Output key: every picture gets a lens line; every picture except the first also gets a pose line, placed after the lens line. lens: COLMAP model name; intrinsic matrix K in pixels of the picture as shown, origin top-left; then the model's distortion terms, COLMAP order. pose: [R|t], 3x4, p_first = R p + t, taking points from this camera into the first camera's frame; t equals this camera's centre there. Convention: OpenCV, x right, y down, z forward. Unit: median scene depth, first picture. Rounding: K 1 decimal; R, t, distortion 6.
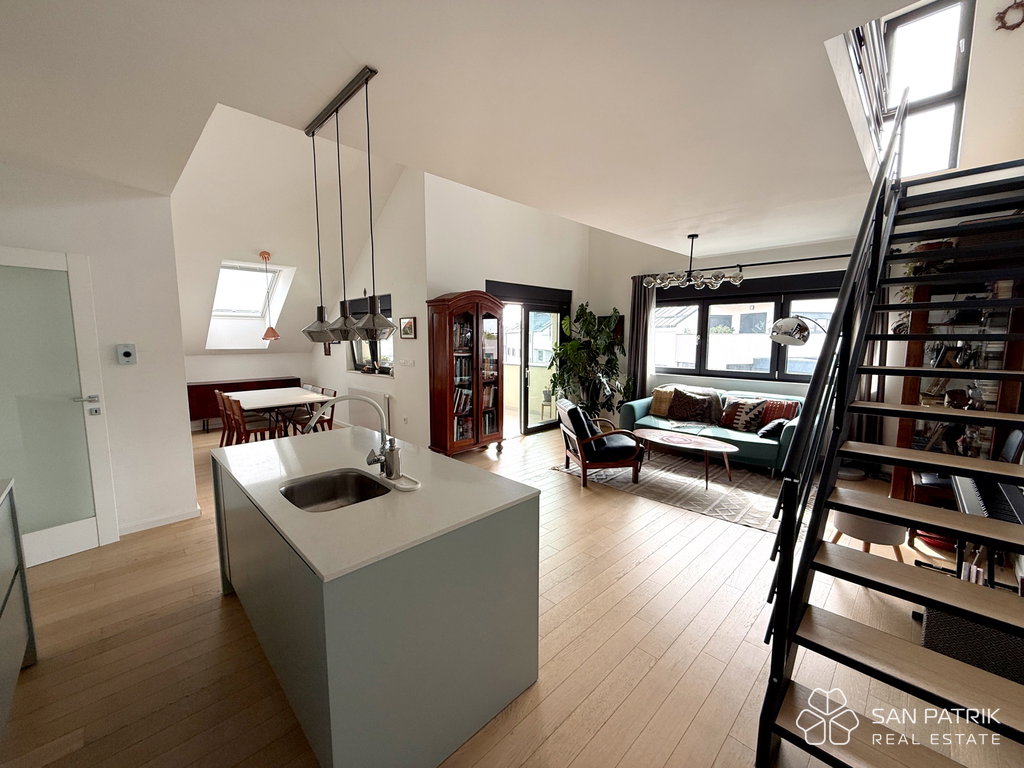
lens RADIAL K [[407.7, 0, 507.7], [0, 407.7, 382.1], [0, 0, 1]] dist [-0.006216, 0.000094]
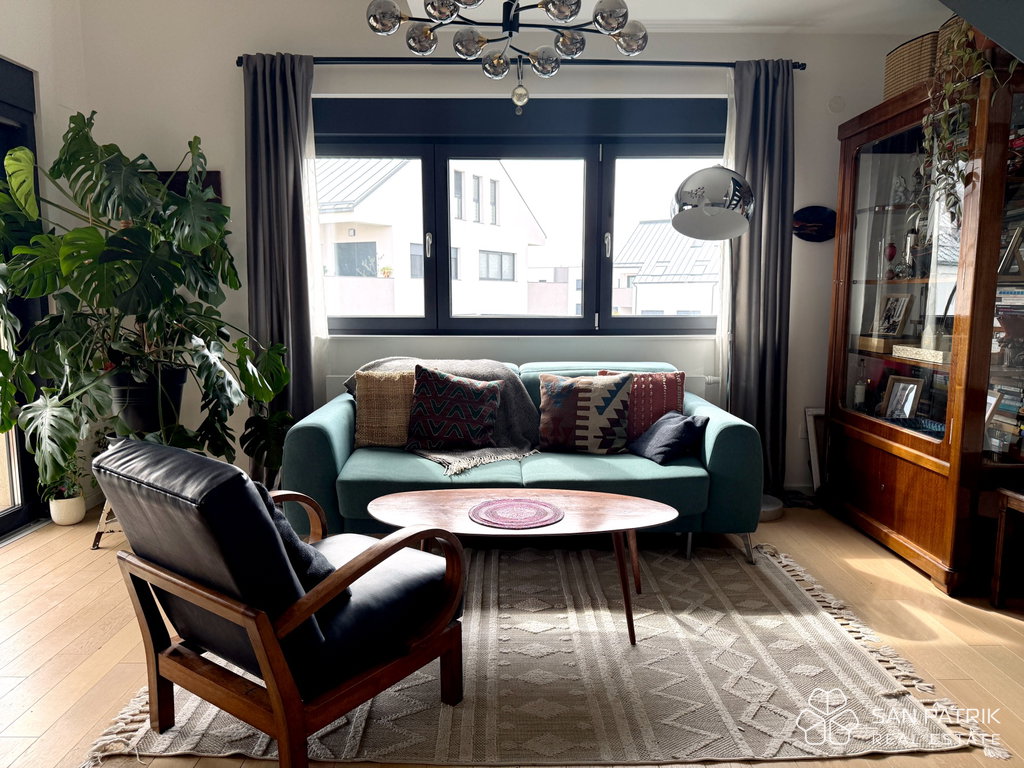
lens RADIAL K [[714.9, 0, 512.2], [0, 714.9, 385.6], [0, 0, 1]] dist [0.034448, -0.010592]
pose [[0.692605, -0.091909, 0.715438, 0.004054], [0.078645, 0.995558, 0.051759, 0.005996], [-0.717017, 0.020417, 0.696756, 0.497348]]
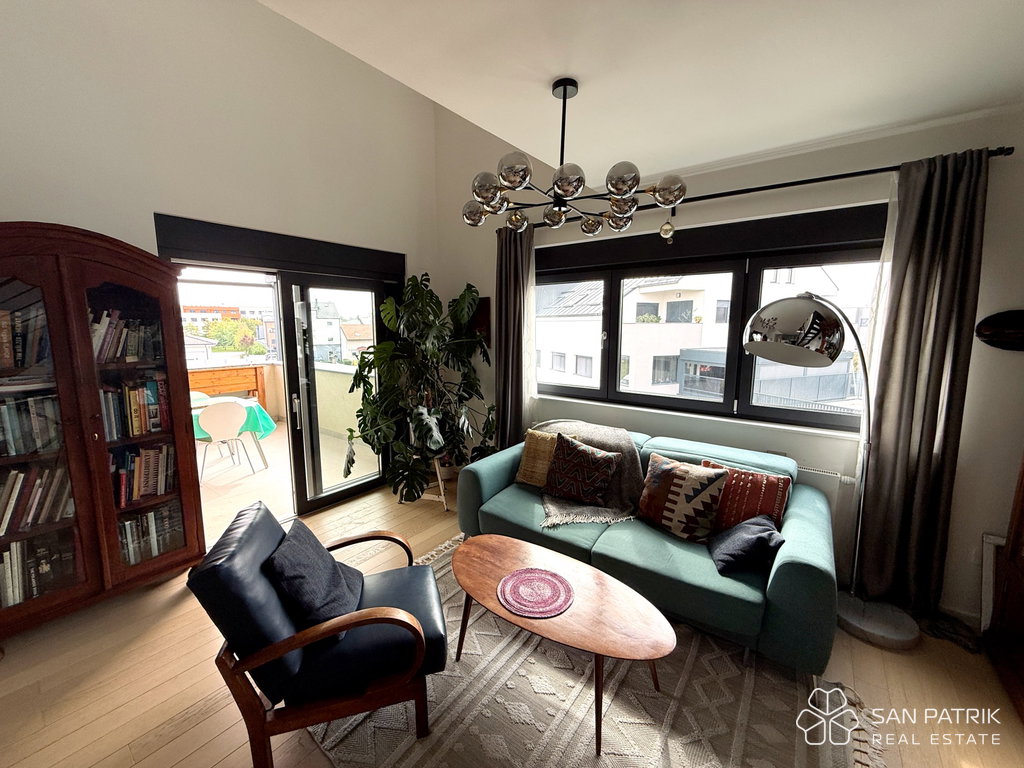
lens RADIAL K [[407.7, 0, 508.6], [0, 407.7, 383.2], [0, 0, 1]] dist [-0.006216, 0.000094]
pose [[0.988393, -0.020564, 0.150523, 0.274768], [0.015539, 0.999284, 0.034485, -0.072297], [-0.151125, -0.031746, 0.988005, 0.500892]]
